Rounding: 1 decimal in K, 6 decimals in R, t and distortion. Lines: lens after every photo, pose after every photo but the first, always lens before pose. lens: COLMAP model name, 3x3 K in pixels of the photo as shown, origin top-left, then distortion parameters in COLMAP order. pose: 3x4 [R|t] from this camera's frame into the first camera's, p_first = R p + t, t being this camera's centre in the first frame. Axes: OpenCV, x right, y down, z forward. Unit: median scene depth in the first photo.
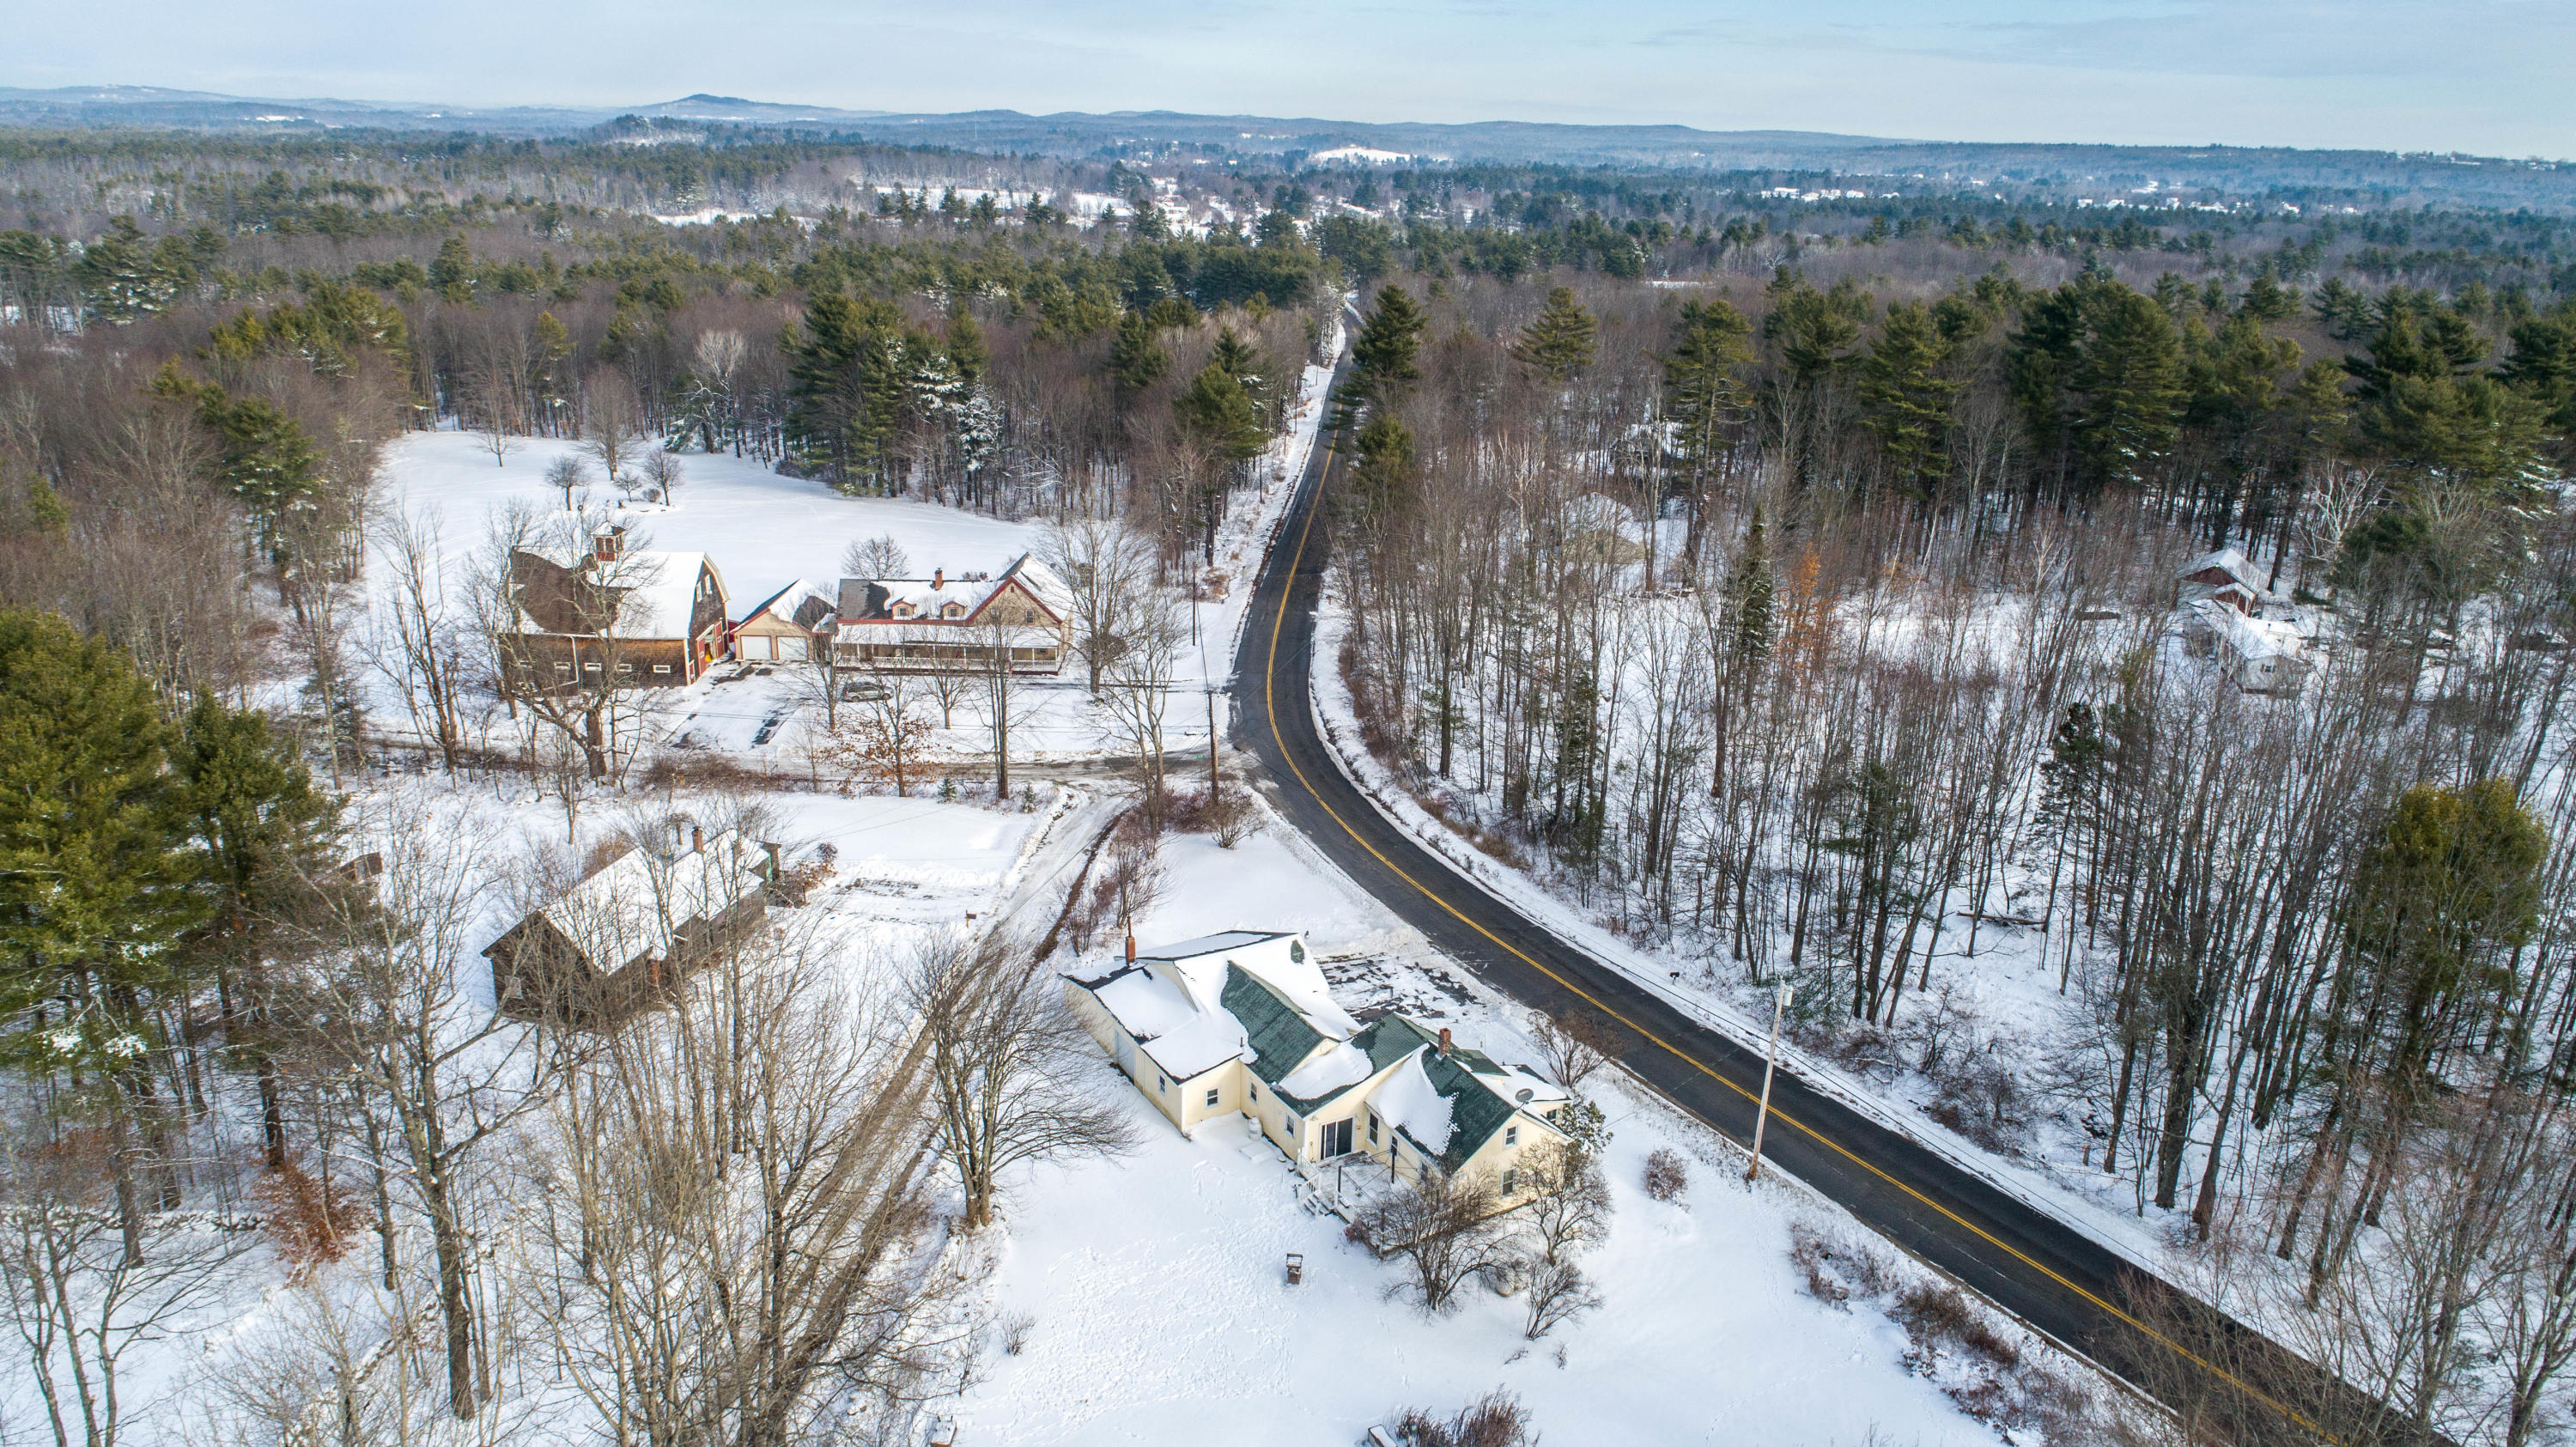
lens RADIAL K [[1730.1, 0, 1288.0], [0, 1730.1, 723.5], [0, 0, 1]] dist [-0.017458, 0.008796]
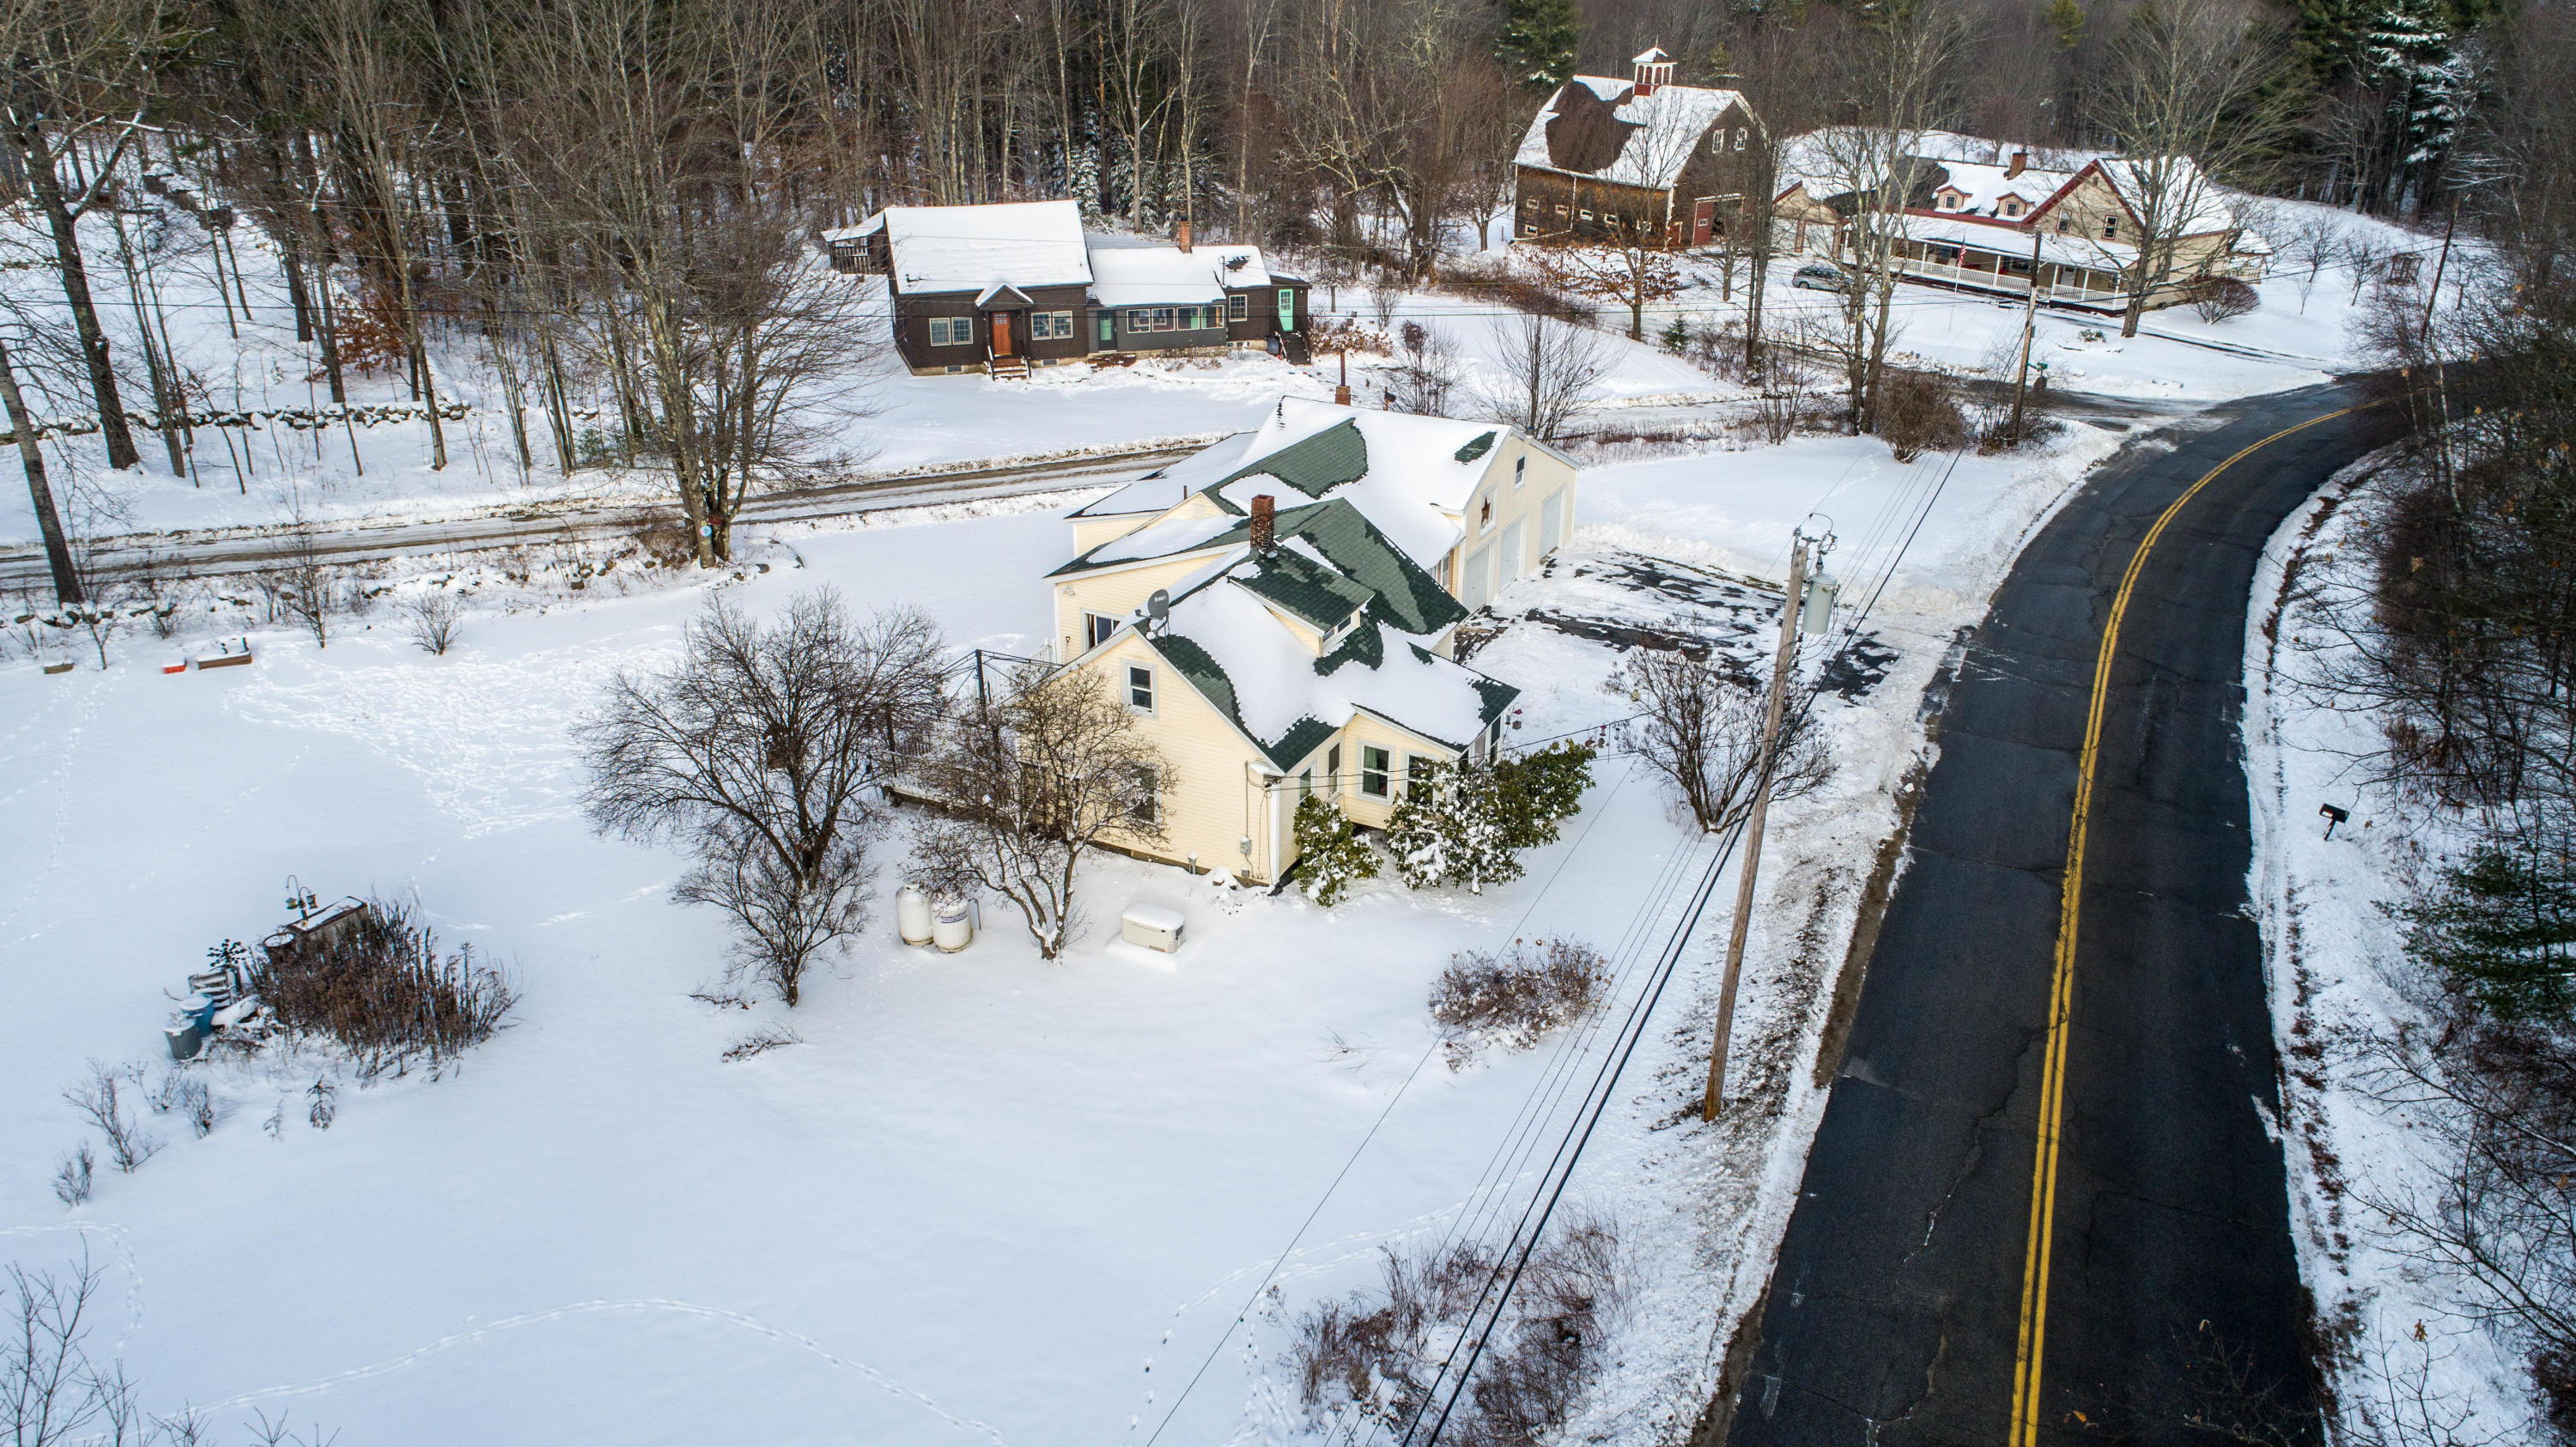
lens RADIAL K [[1730.1, 0, 1288.0], [0, 1730.1, 723.5], [0, 0, 1]] dist [-0.017458, 0.008796]
pose [[0.561976, 0.319355, -0.763018, 0.326995], [-0.262818, 0.943599, 0.201366, 0.093389], [0.784290, 0.087372, 0.614212, 0.484292]]
